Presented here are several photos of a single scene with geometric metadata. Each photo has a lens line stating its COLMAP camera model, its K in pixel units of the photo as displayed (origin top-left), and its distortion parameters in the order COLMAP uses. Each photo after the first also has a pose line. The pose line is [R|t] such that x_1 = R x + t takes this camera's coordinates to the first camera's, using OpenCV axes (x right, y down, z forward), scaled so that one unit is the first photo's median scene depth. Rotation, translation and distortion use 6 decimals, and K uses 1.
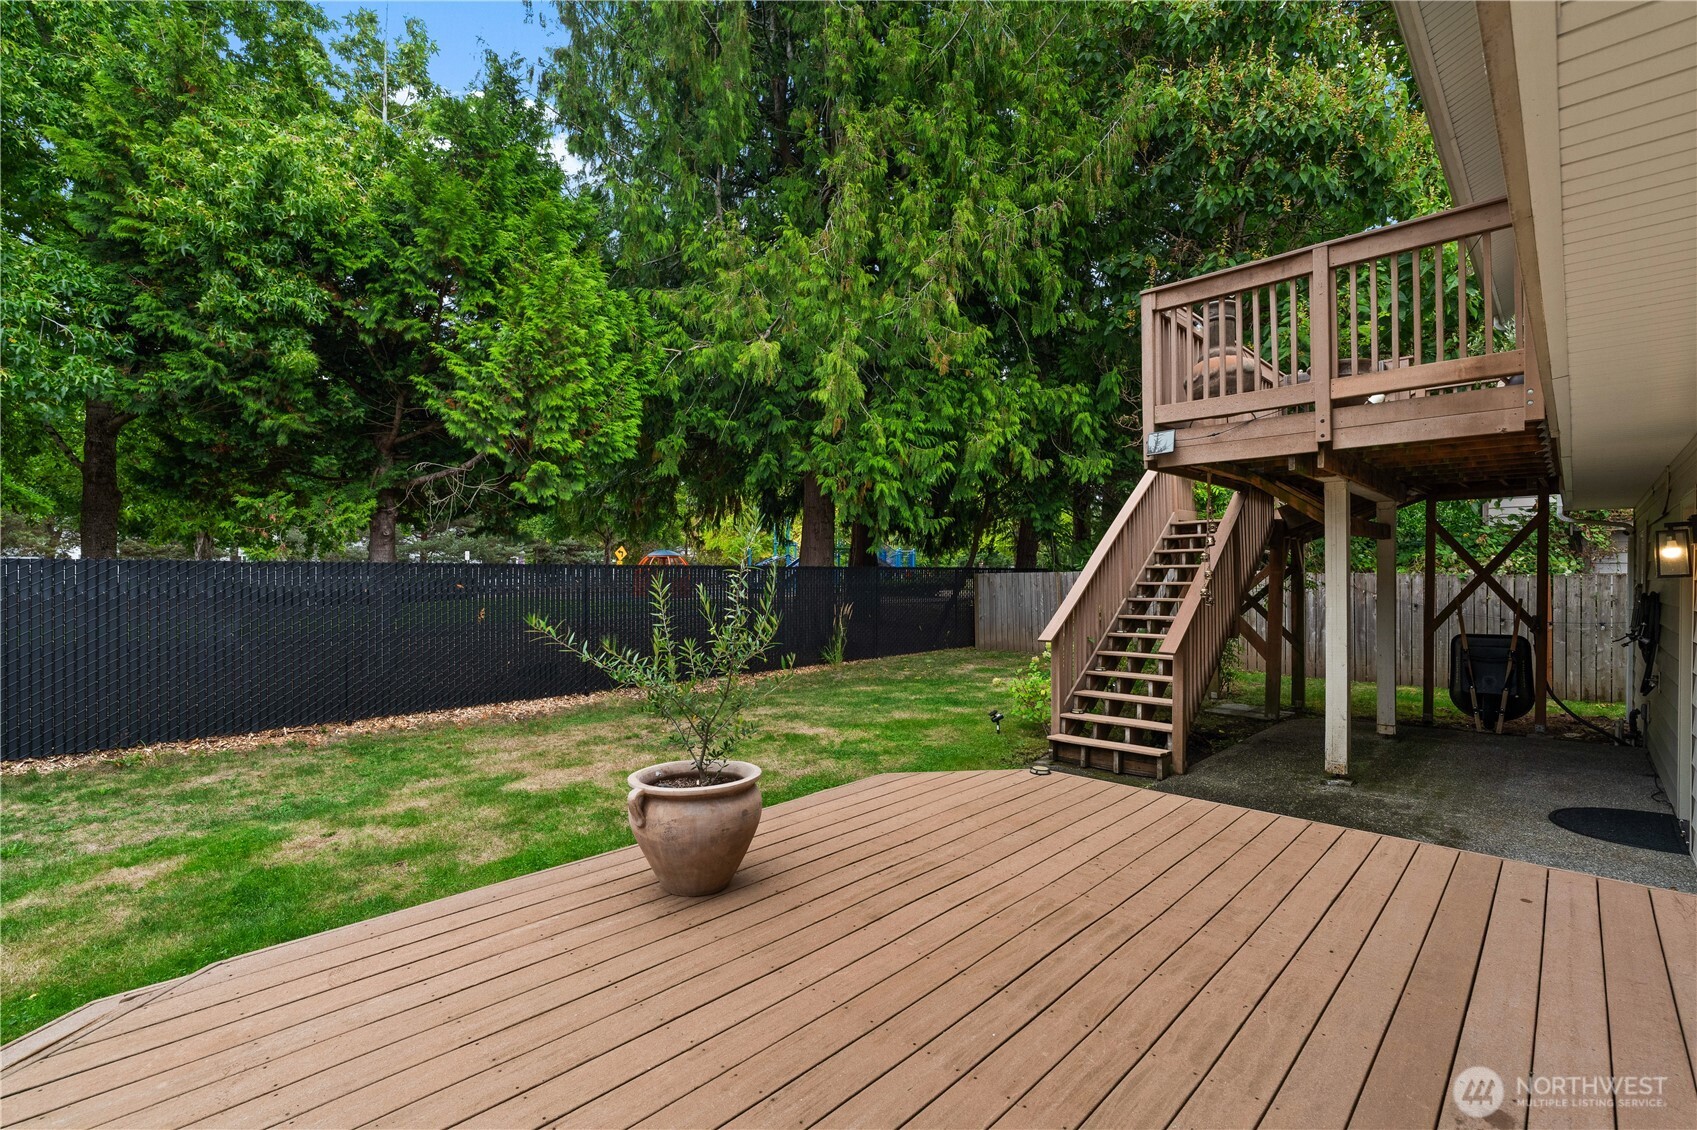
lens RADIAL K [[778.7, 0, 837.3], [0, 778.7, 566.1], [0, 0, 1]] dist [-0.001299, 0.000044]
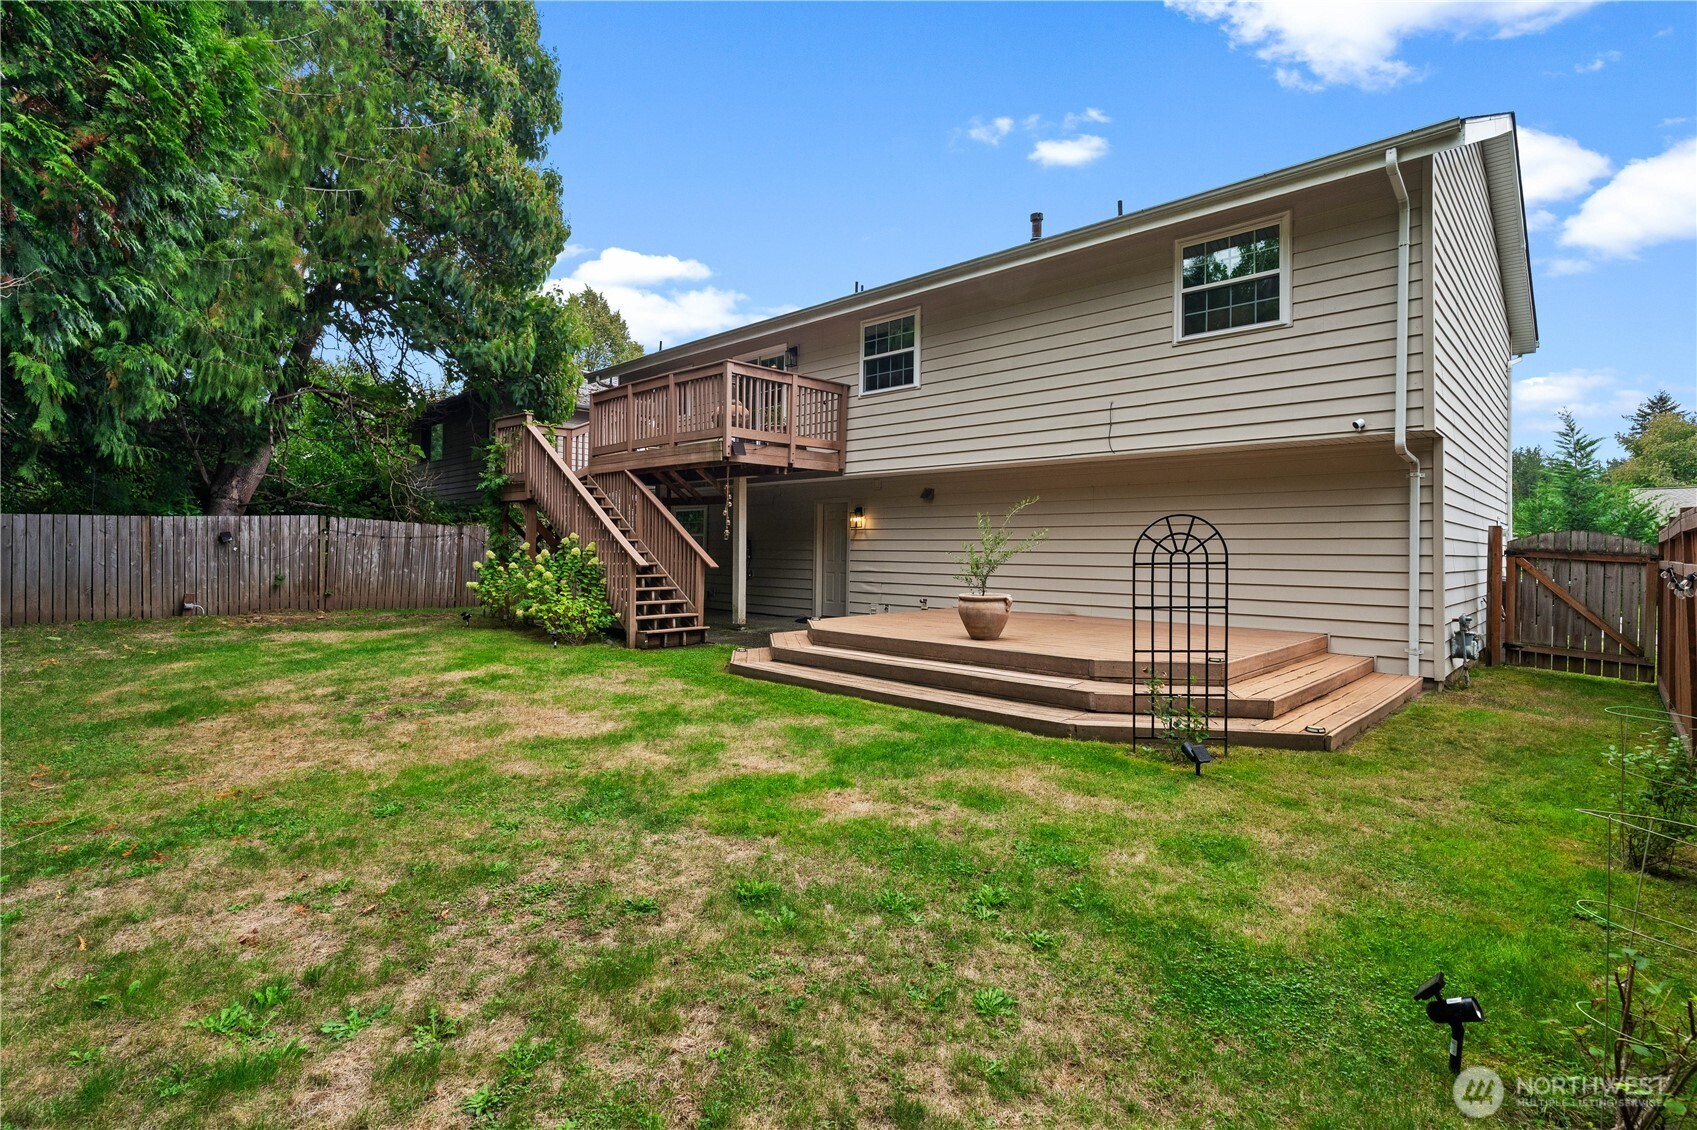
lens RADIAL K [[778.7, 0, 837.3], [0, 778.7, 566.1], [0, 0, 1]] dist [-0.001299, 0.000044]
pose [[0.000485, -0.014238, 0.999899, -1.516966], [-0.029065, 0.999476, 0.014246, 0.089584], [-0.999577, -0.029069, 0.000070, 0.857112]]
